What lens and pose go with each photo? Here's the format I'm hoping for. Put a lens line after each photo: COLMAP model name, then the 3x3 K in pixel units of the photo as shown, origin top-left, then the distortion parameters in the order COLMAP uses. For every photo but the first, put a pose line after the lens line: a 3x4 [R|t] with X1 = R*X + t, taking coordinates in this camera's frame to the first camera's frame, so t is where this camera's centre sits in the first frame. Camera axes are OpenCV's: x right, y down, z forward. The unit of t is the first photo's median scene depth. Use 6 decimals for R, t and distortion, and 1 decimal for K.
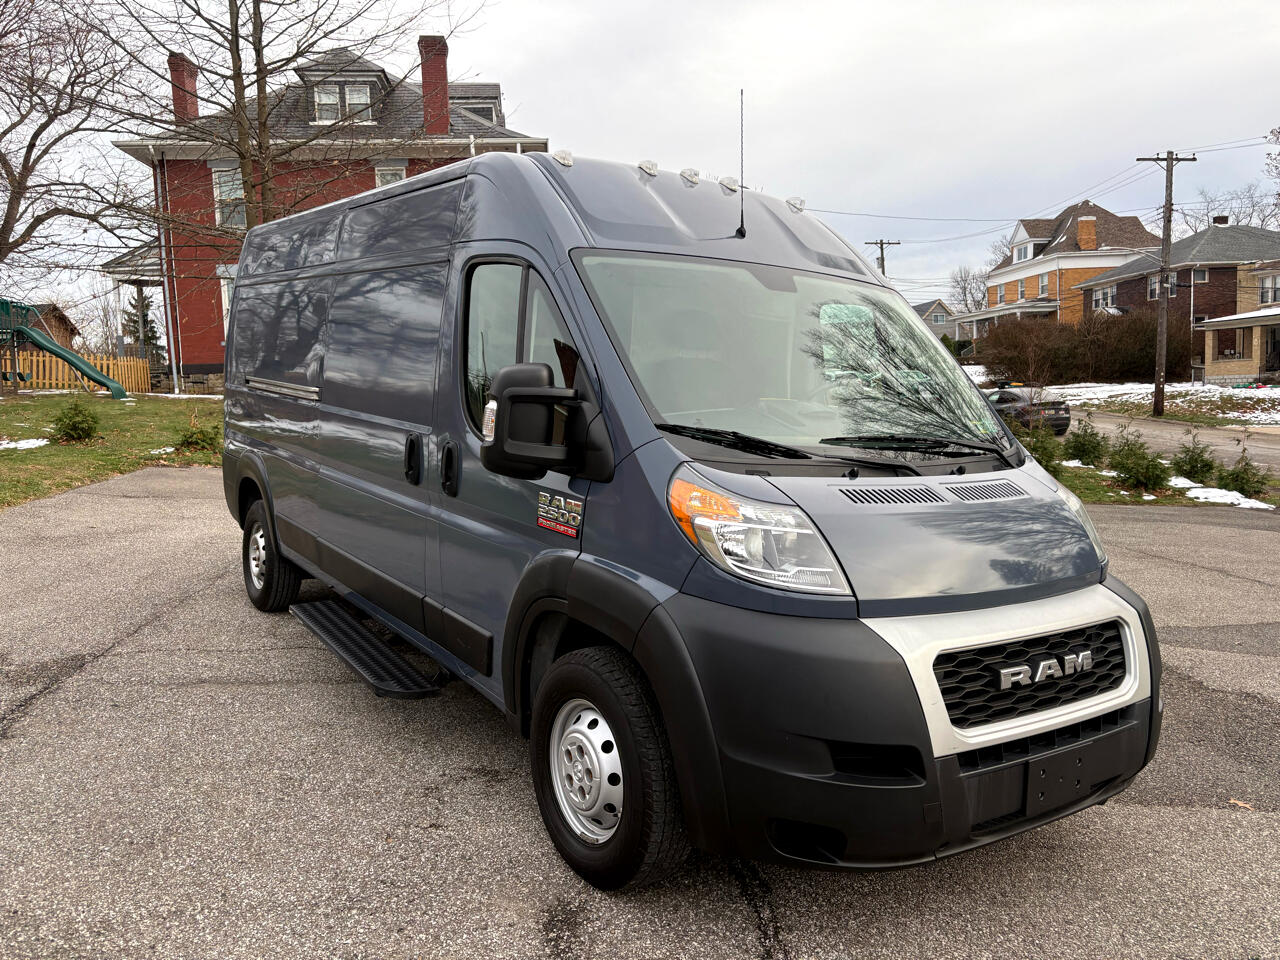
lens RADIAL K [[983.9, 0, 635.8], [0, 983.9, 488.3], [0, 0, 1]] dist [0.024650, -0.002092]
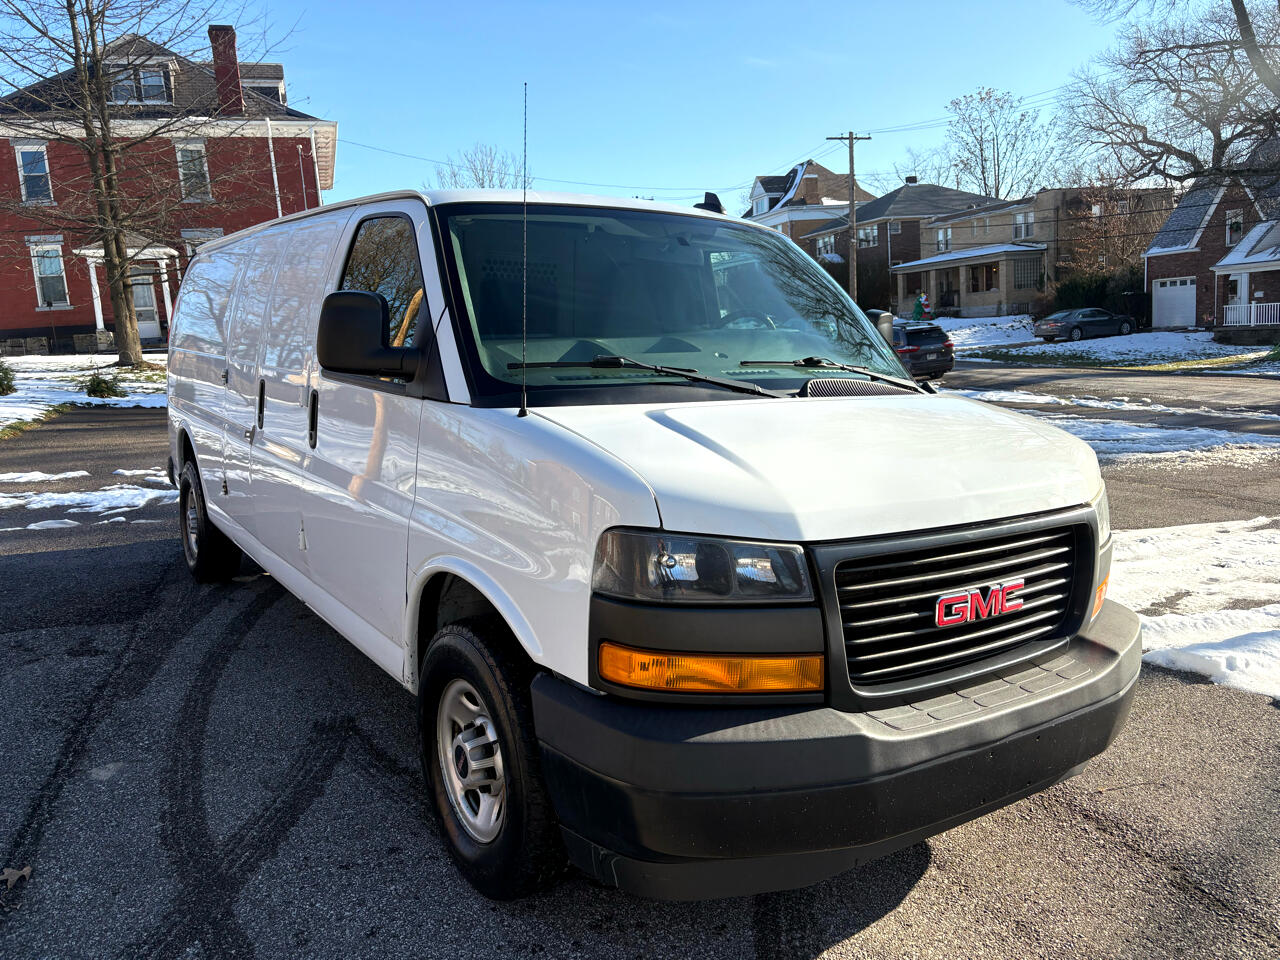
lens RADIAL K [[987.9, 0, 645.0], [0, 987.9, 482.3], [0, 0, 1]] dist [0.027725, -0.014141]
pose [[0.972542, -0.069644, 0.222061, -0.021451], [0.059480, 0.996867, 0.052144, 0.020184], [-0.224997, -0.037504, 0.973637, -0.178954]]
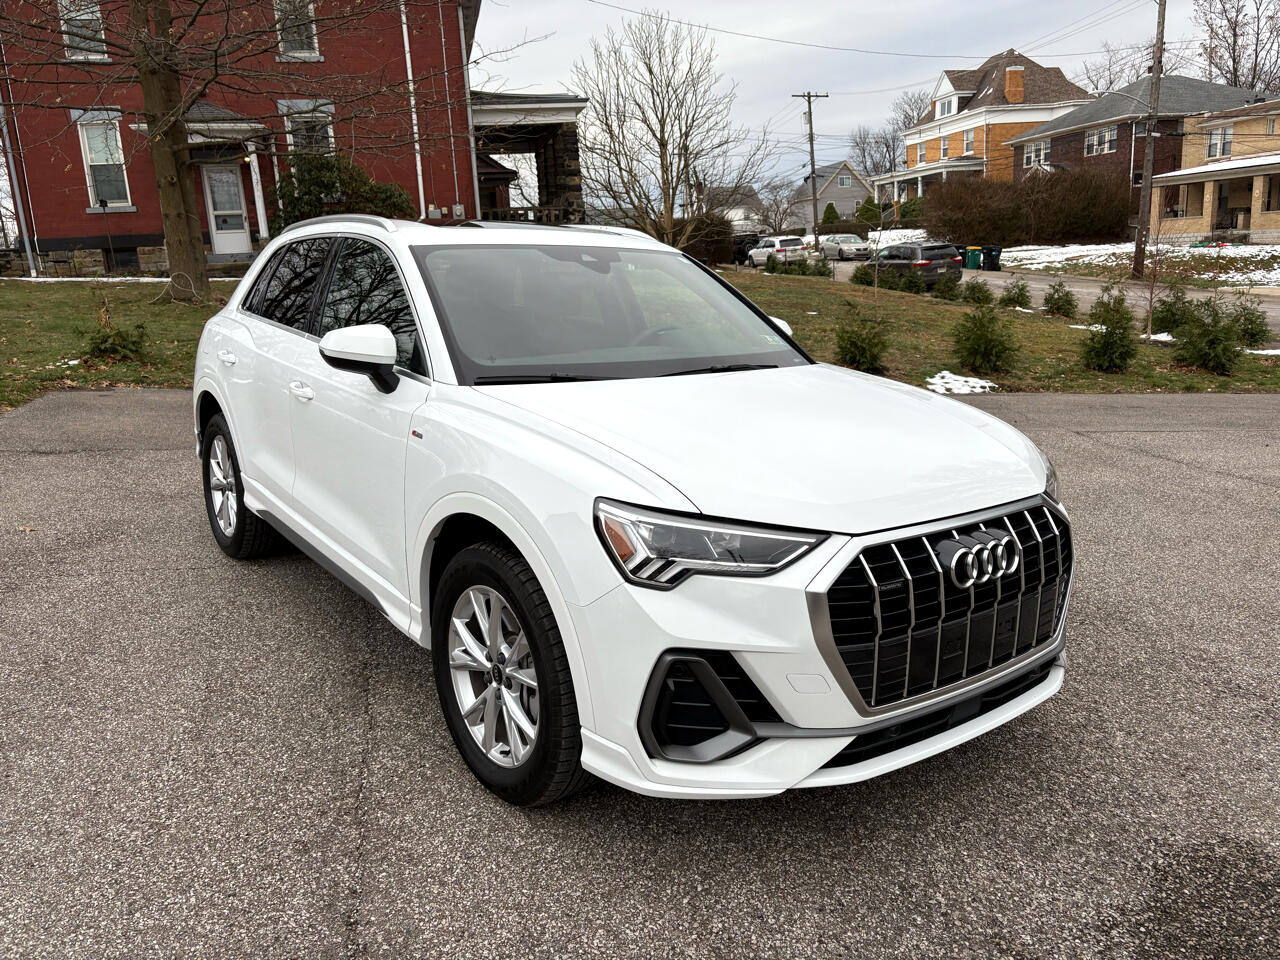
lens RADIAL K [[983.9, 0, 635.8], [0, 983.9, 488.3], [0, 0, 1]] dist [0.024650, -0.002092]
pose [[0.992100, -0.046687, 0.116435, -0.071037], [0.031704, 0.991349, 0.127362, -0.011339], [-0.121374, -0.122665, 0.984998, 0.112782]]
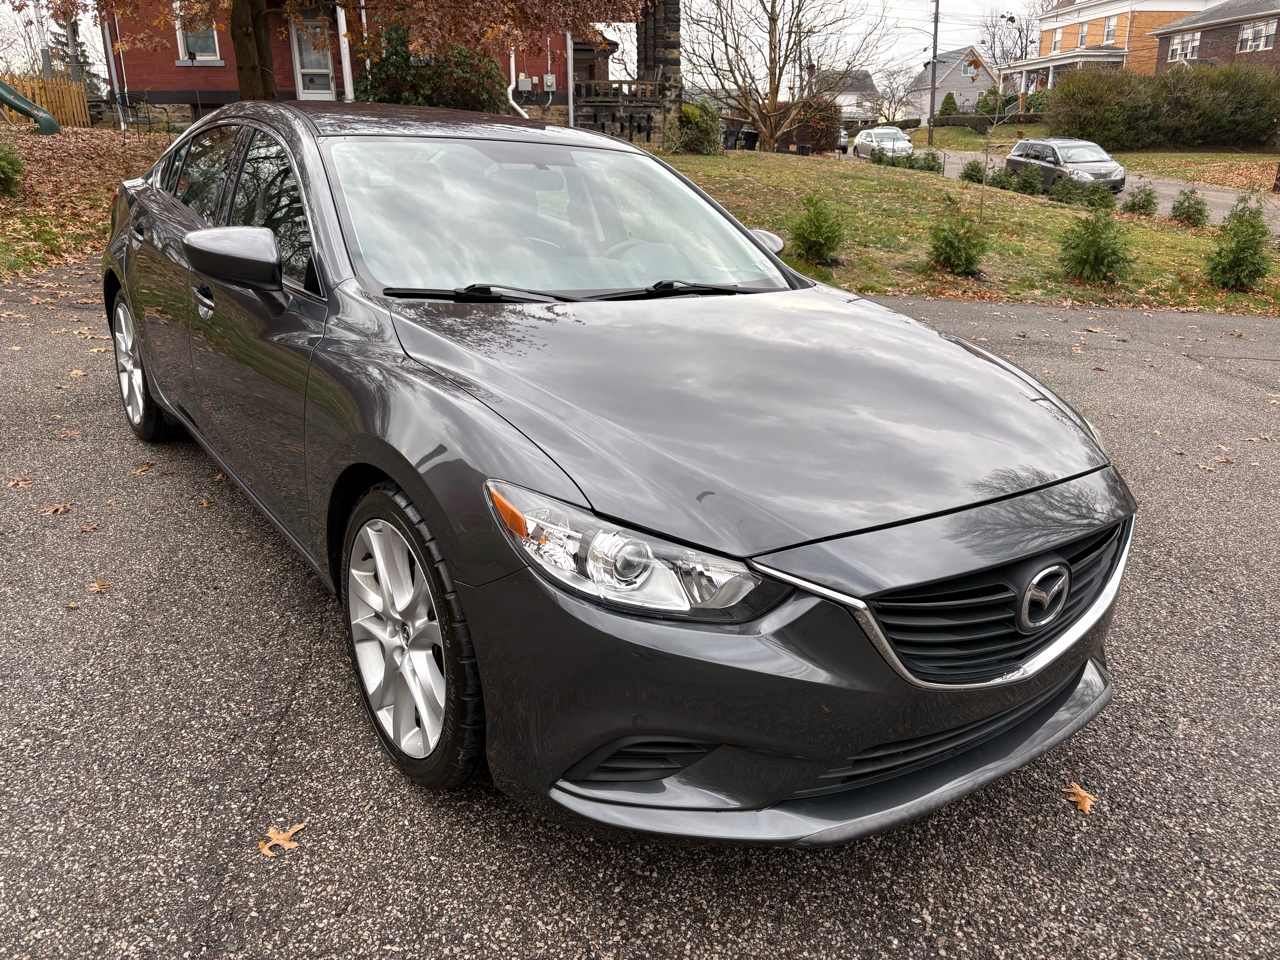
lens RADIAL K [[981.6, 0, 643.0], [0, 981.6, 474.9], [0, 0, 1]] dist [0.059741, -0.060850]
pose [[0.999133, 0.016876, 0.038057, -0.062712], [-0.024892, 0.974917, 0.221172, -0.010667], [-0.033370, -0.221928, 0.974492, 0.124413]]
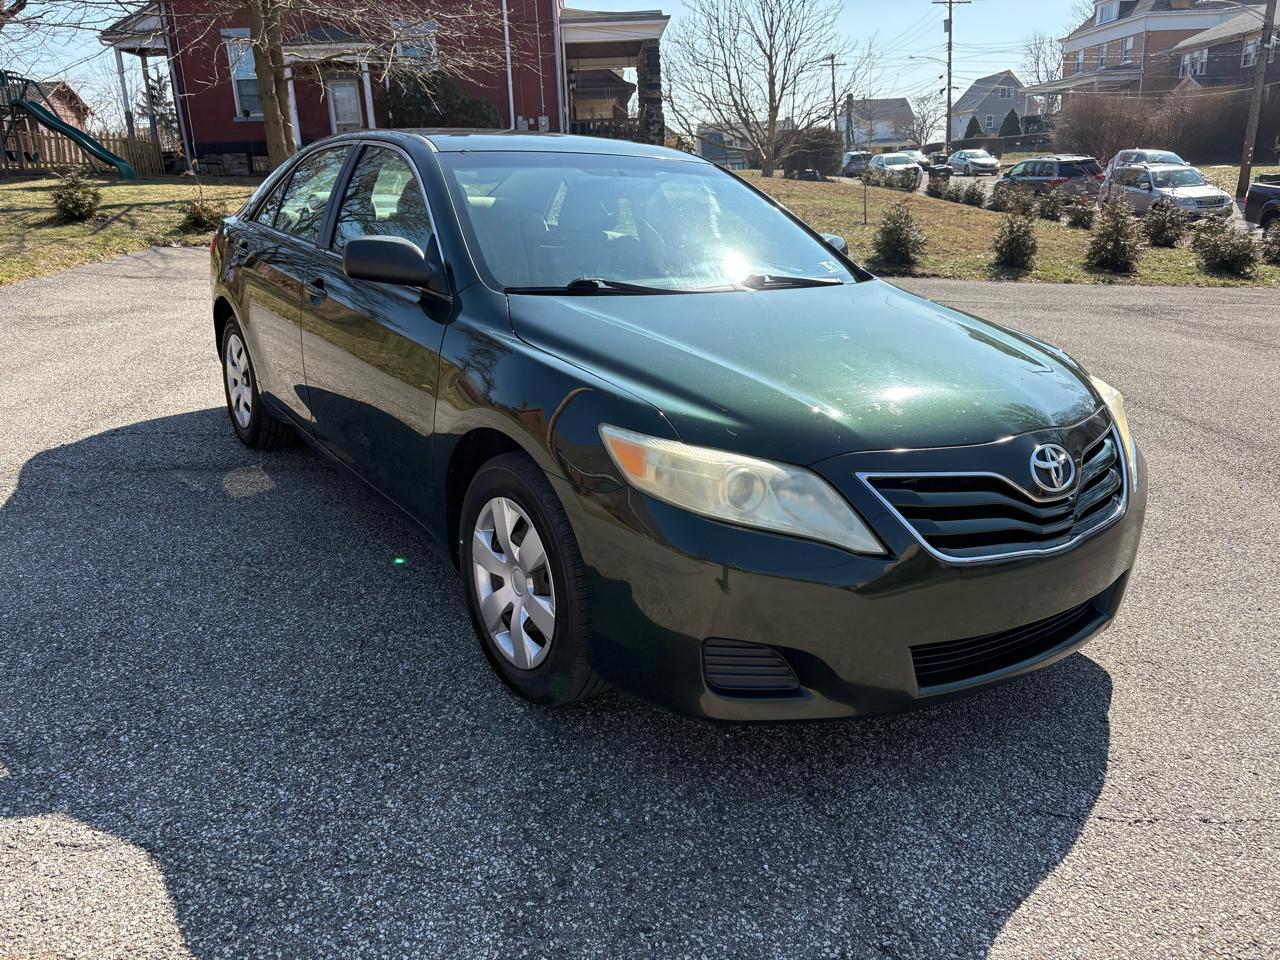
lens RADIAL K [[987.9, 0, 645.0], [0, 987.9, 482.3], [0, 0, 1]] dist [0.027725, -0.014141]
pose [[0.999462, 0.004274, -0.032524, 0.001451], [0.002227, 0.980346, 0.197272, 0.004134], [0.032728, -0.197238, 0.979809, 0.016897]]
